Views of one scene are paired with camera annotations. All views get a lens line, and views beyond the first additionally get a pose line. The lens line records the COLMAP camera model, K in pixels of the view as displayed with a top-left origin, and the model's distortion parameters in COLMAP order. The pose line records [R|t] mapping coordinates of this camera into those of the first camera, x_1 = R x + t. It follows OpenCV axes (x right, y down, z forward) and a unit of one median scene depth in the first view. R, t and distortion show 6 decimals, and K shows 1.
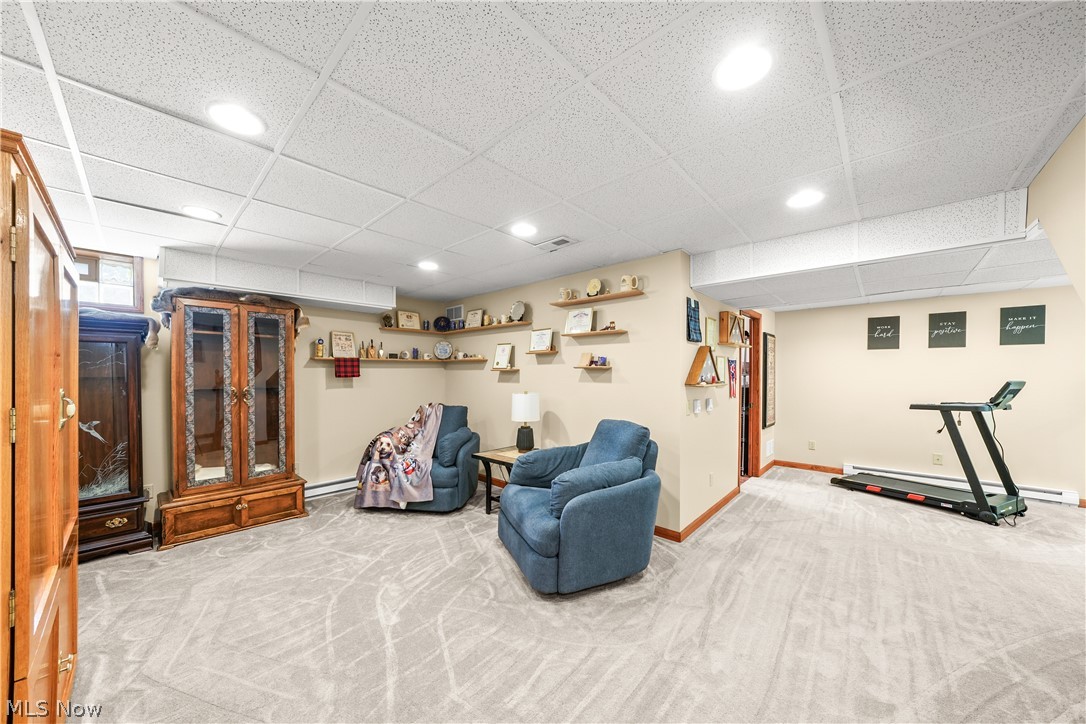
lens RADIAL K [[372.6, 0, 537.0], [0, 372.6, 375.3], [0, 0, 1]] dist [-0.017494, 0.002468]
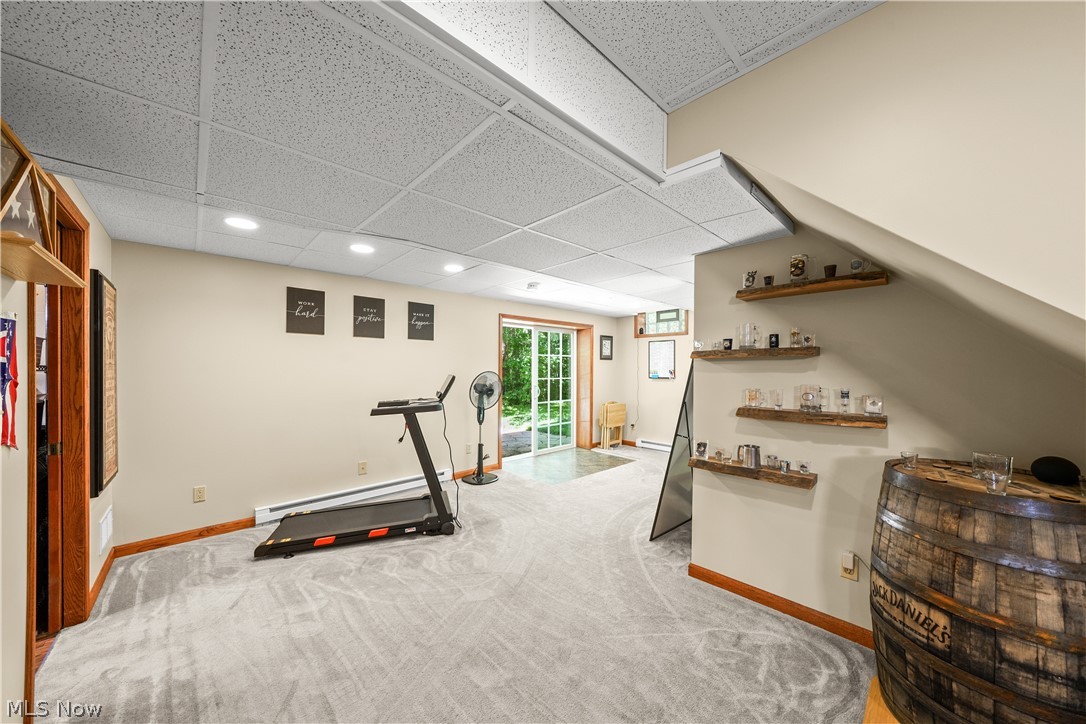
lens RADIAL K [[372.6, 0, 540.8], [0, 372.6, 370.7], [0, 0, 1]] dist [-0.017494, 0.002468]
pose [[0.057304, -0.005556, 0.998341, 0.259516], [0.005818, 0.999969, 0.005232, 0.000630], [-0.998340, 0.005509, 0.057335, 0.538050]]
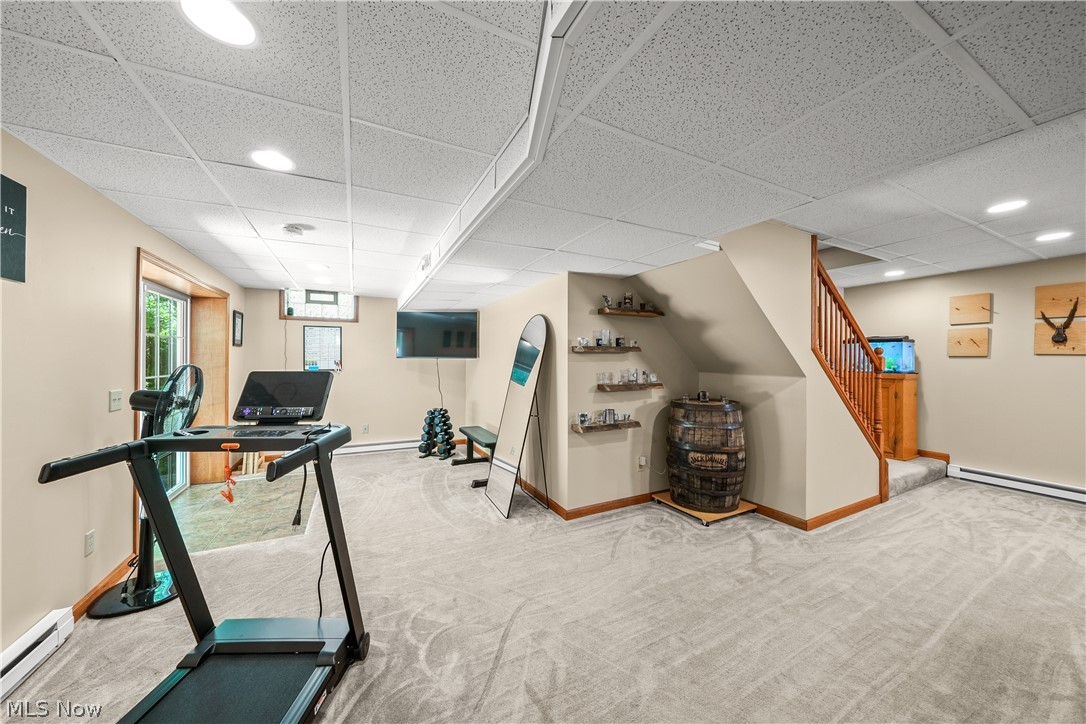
lens RADIAL K [[372.6, 0, 535.1], [0, 372.6, 358.6], [0, 0, 1]] dist [-0.017494, 0.002468]
pose [[-0.937491, 0.000353, 0.348008, 0.632438], [0.001734, 0.999992, 0.003656, -0.002053], [-0.348004, 0.004031, -0.937484, 1.036350]]
